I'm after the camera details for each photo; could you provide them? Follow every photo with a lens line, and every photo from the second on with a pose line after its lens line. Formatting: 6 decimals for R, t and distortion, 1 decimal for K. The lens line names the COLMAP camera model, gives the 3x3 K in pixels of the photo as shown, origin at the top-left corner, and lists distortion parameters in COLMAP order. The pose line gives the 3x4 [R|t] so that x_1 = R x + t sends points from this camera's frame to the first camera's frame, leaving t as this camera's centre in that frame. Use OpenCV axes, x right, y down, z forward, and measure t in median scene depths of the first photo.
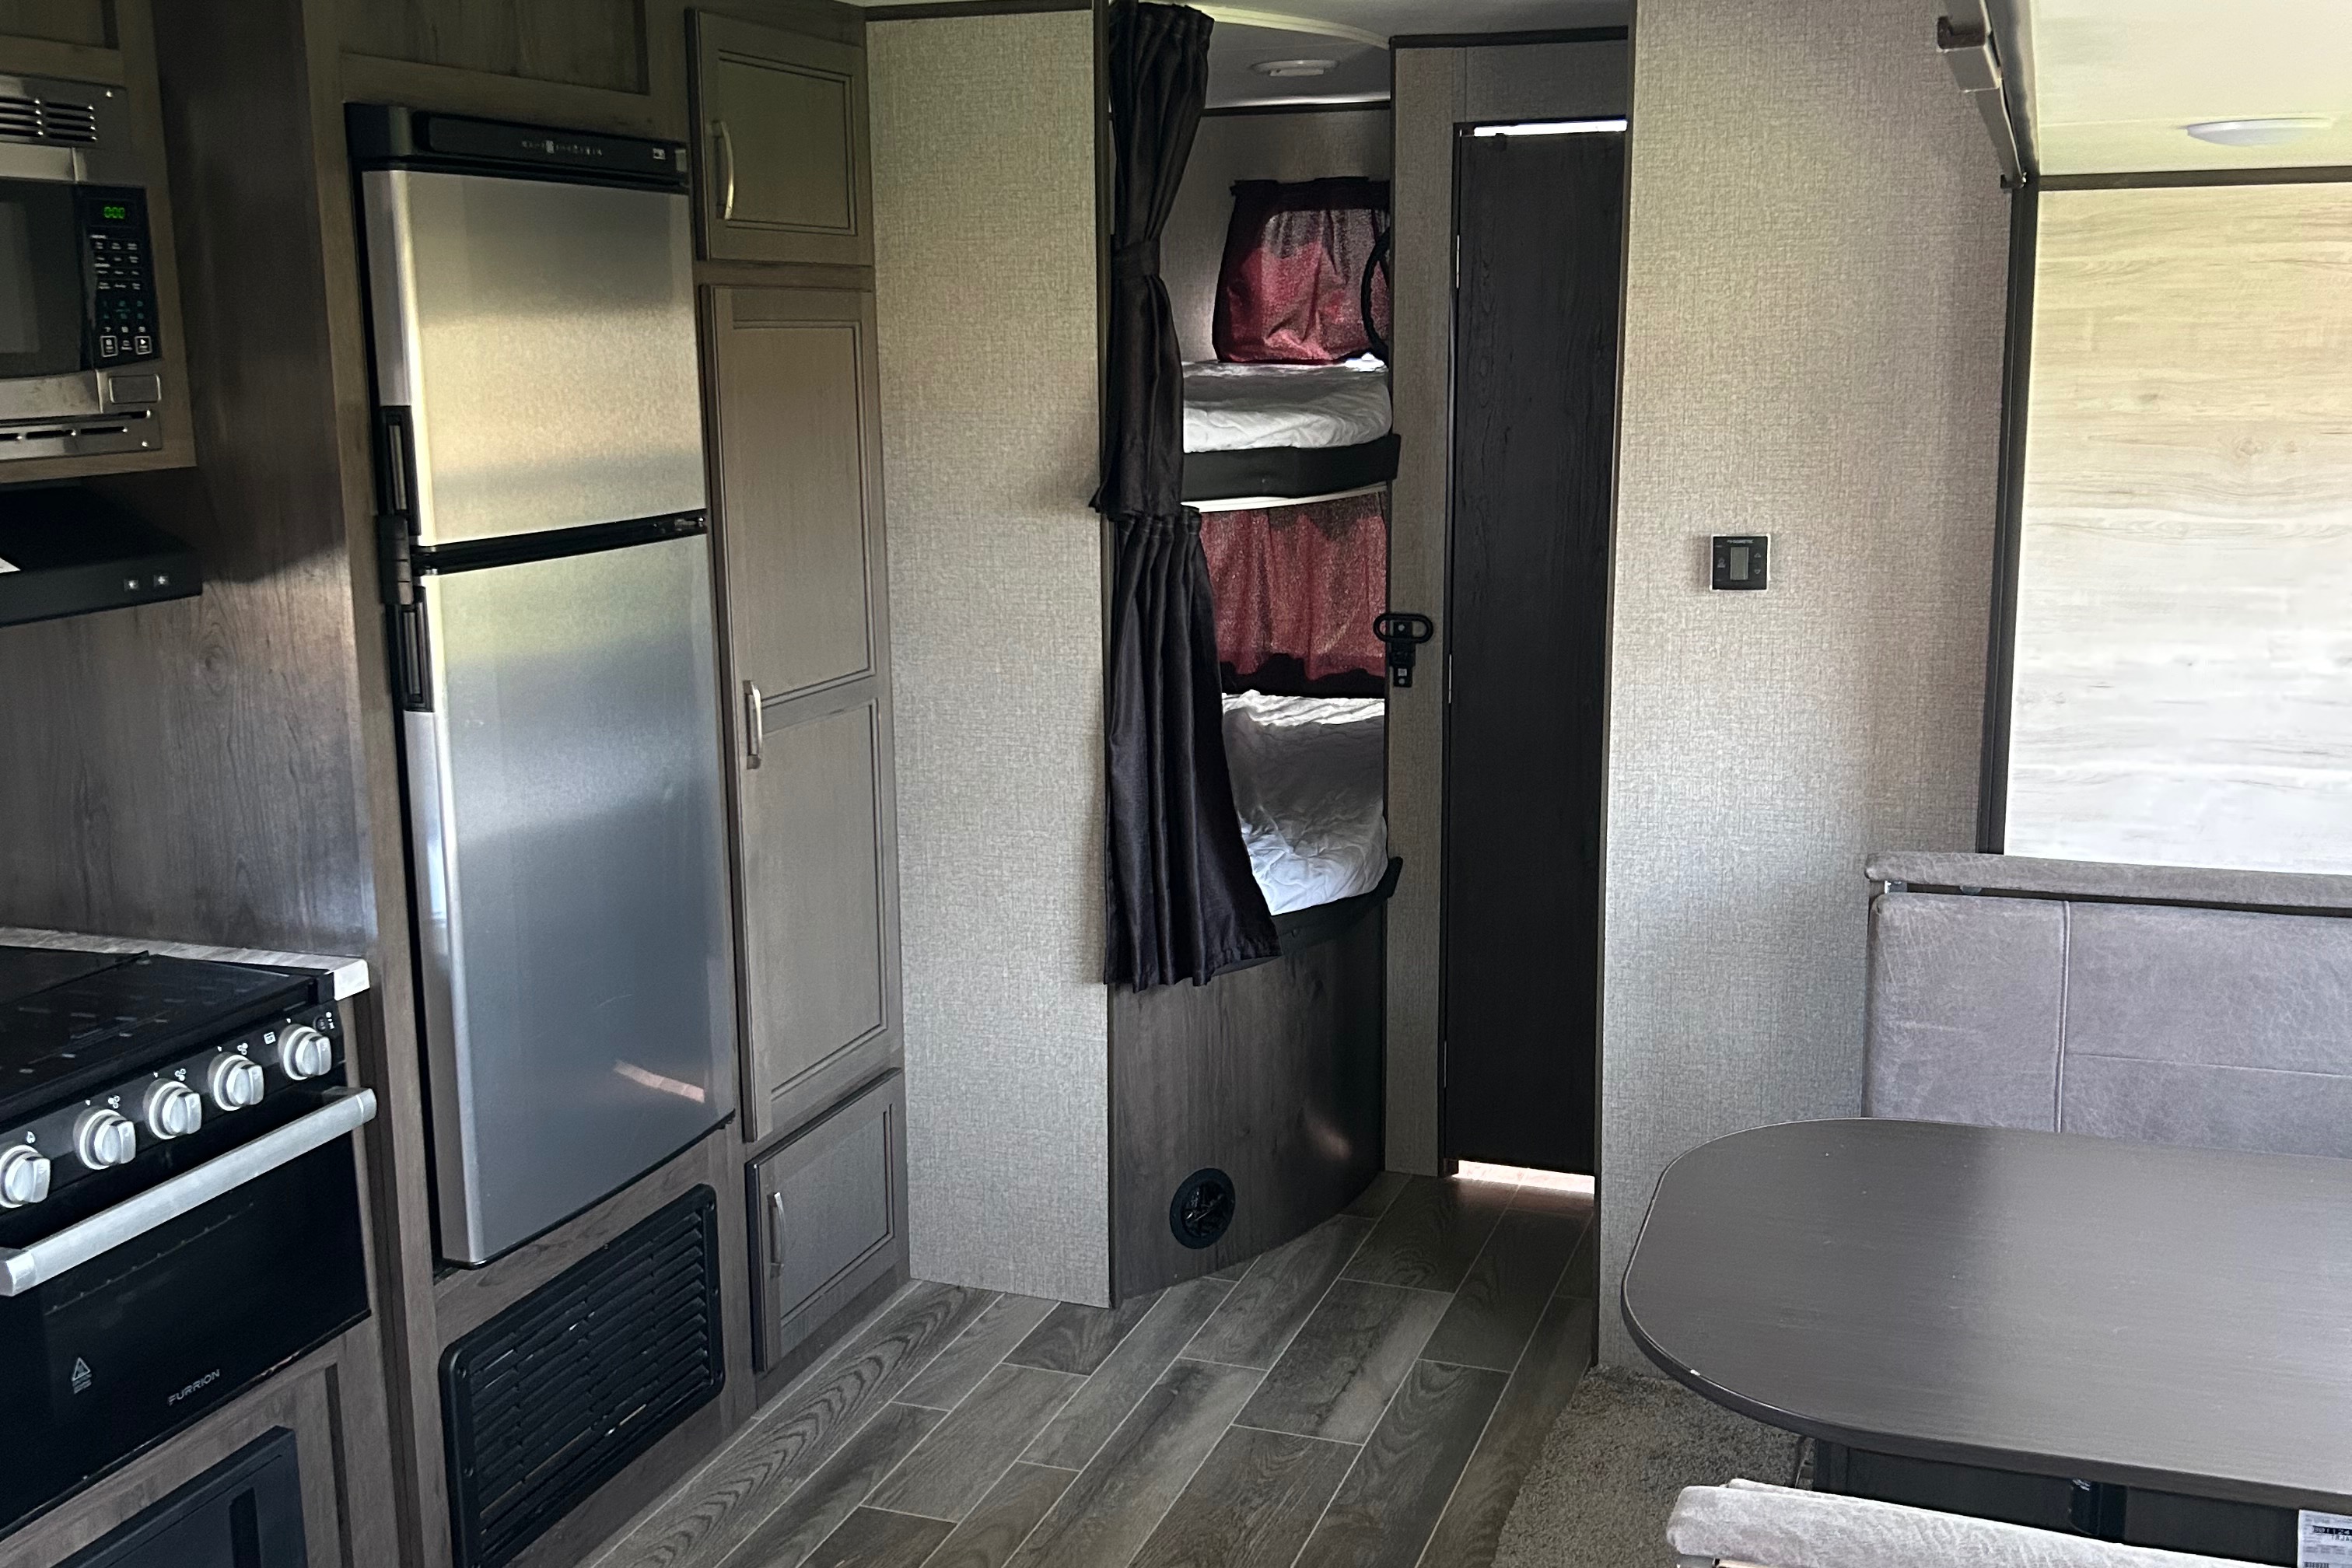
lens RADIAL K [[2388.4, 0, 1124.7], [0, 2388.4, 784.4], [0, 0, 1]] dist [0.163261, -0.329070]
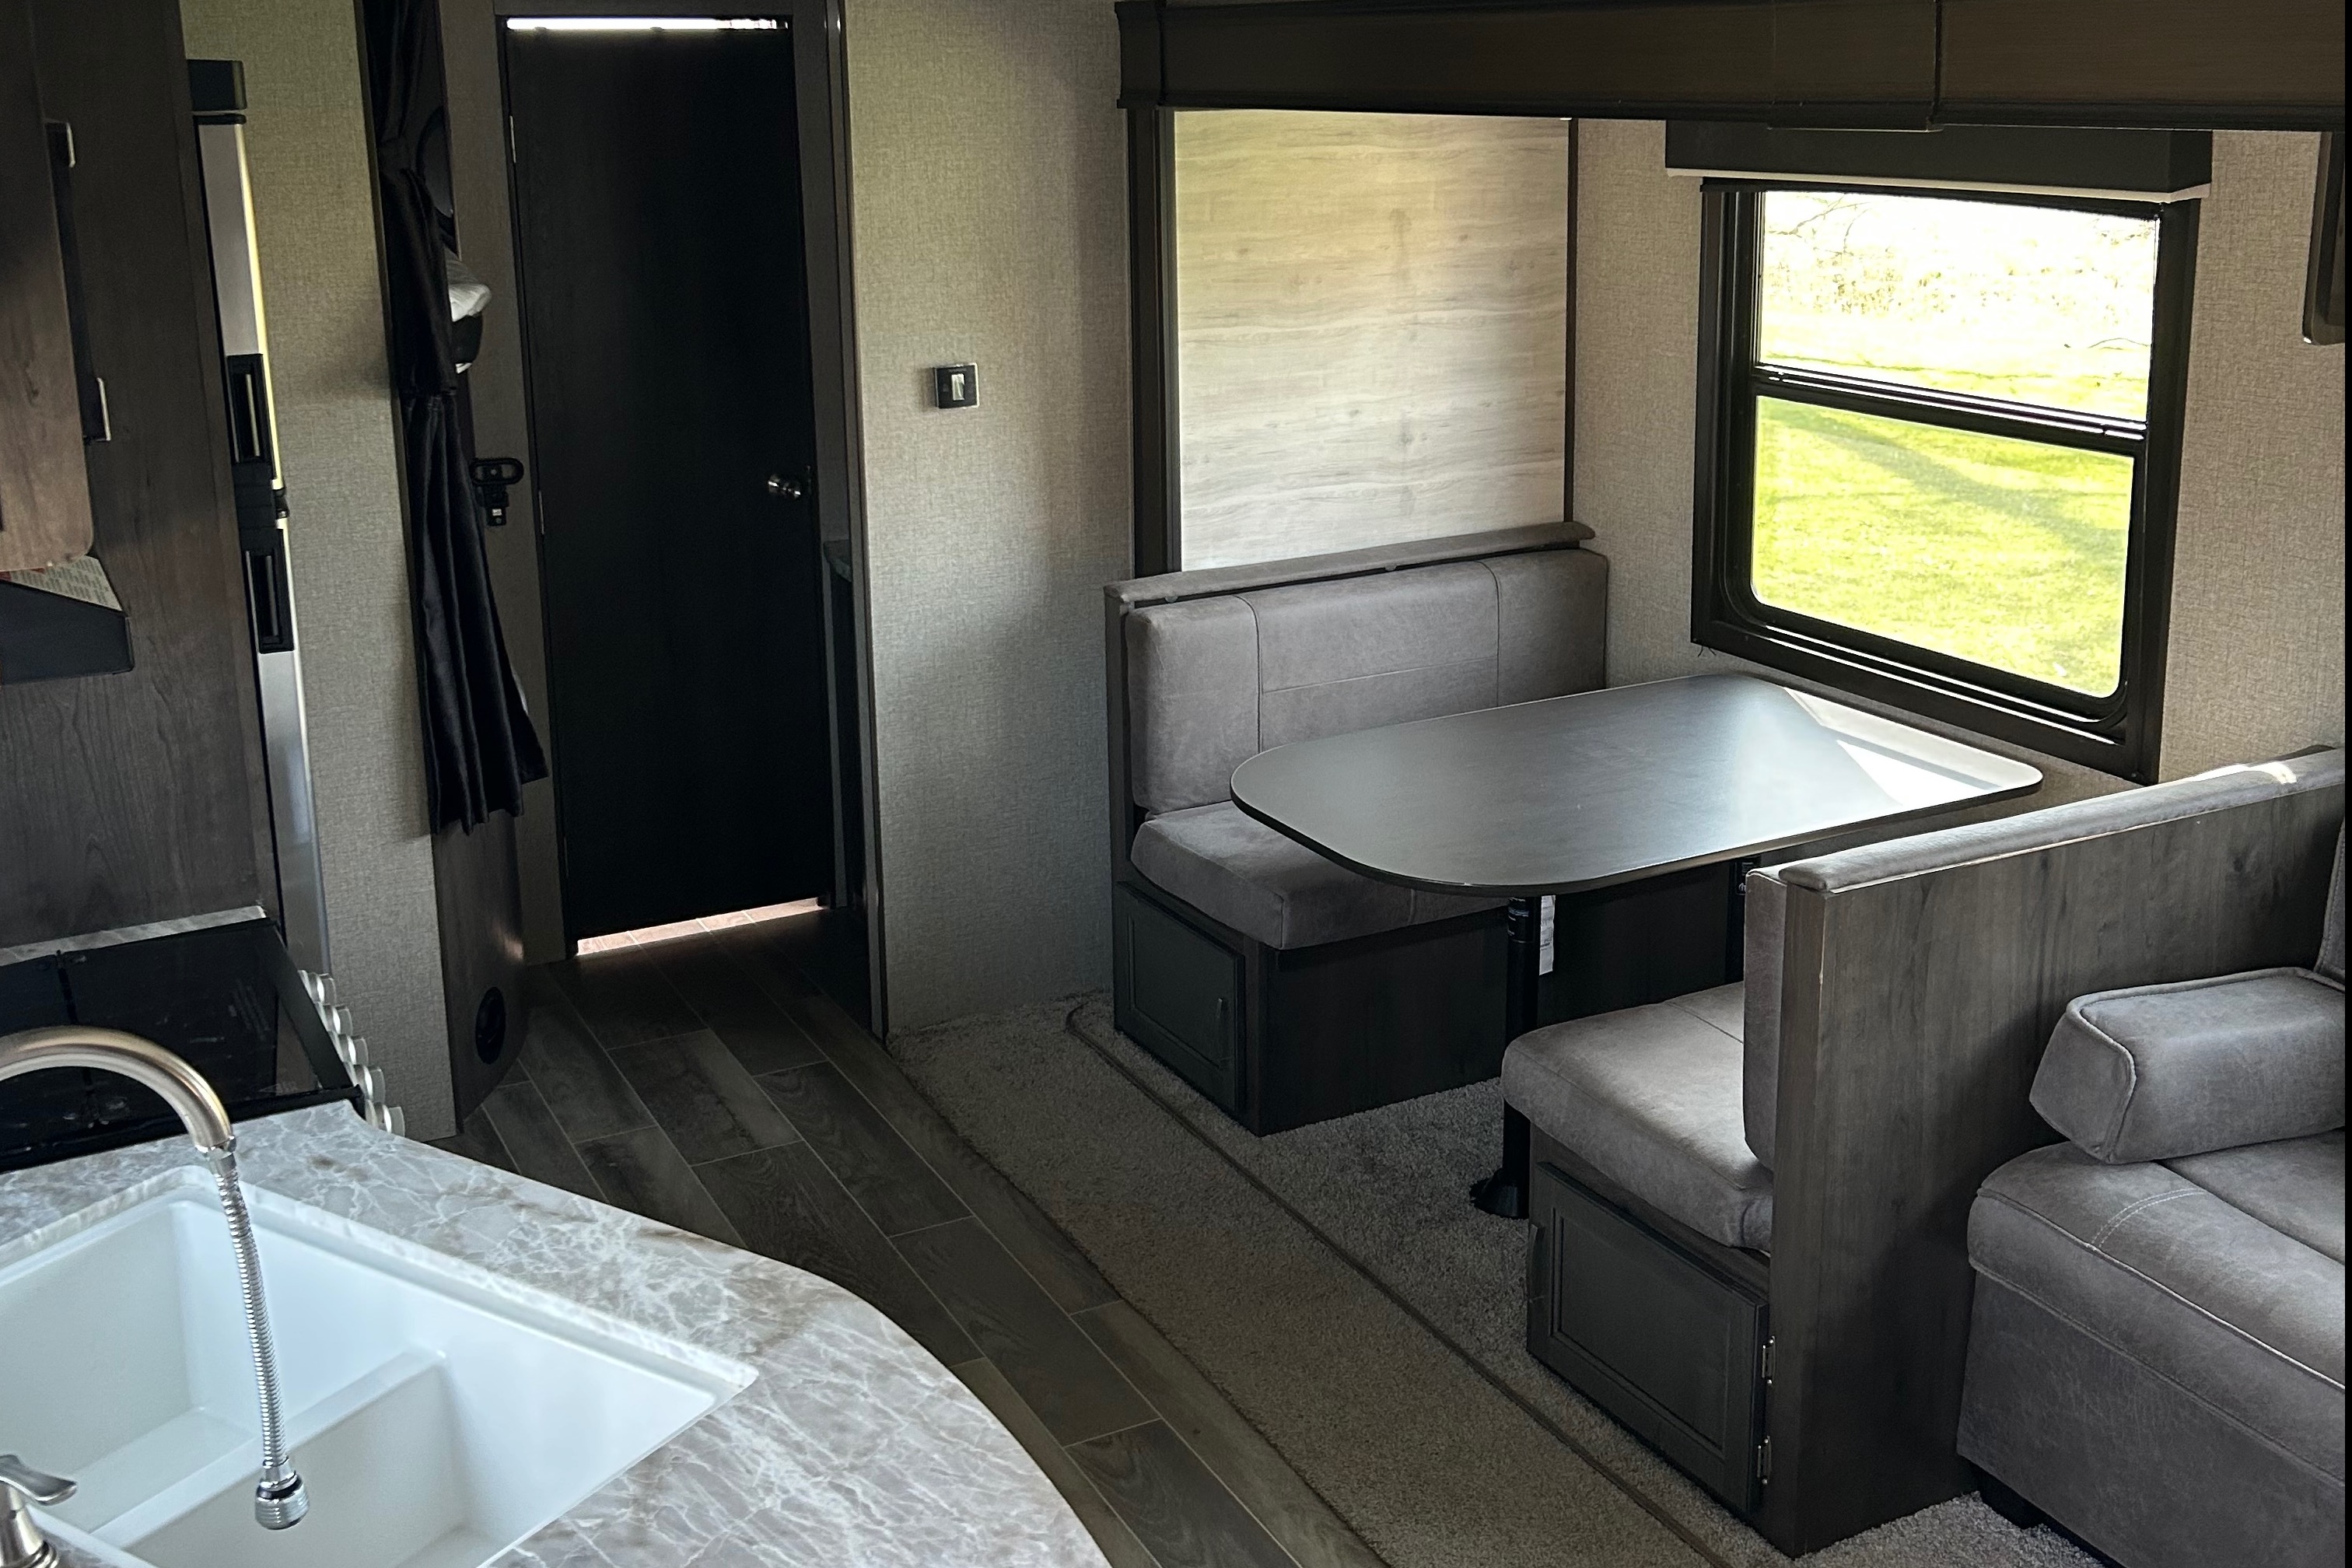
lens RADIAL K [[2425.7, 0, 1175.5], [0, 2425.7, 663.9], [0, 0, 1]] dist [0.172918, -0.575784]
pose [[0.664724, -0.177498, 0.725697, -0.703462], [0.150617, 0.983261, 0.102534, -0.066032], [-0.731749, 0.041146, 0.680332, 0.021419]]
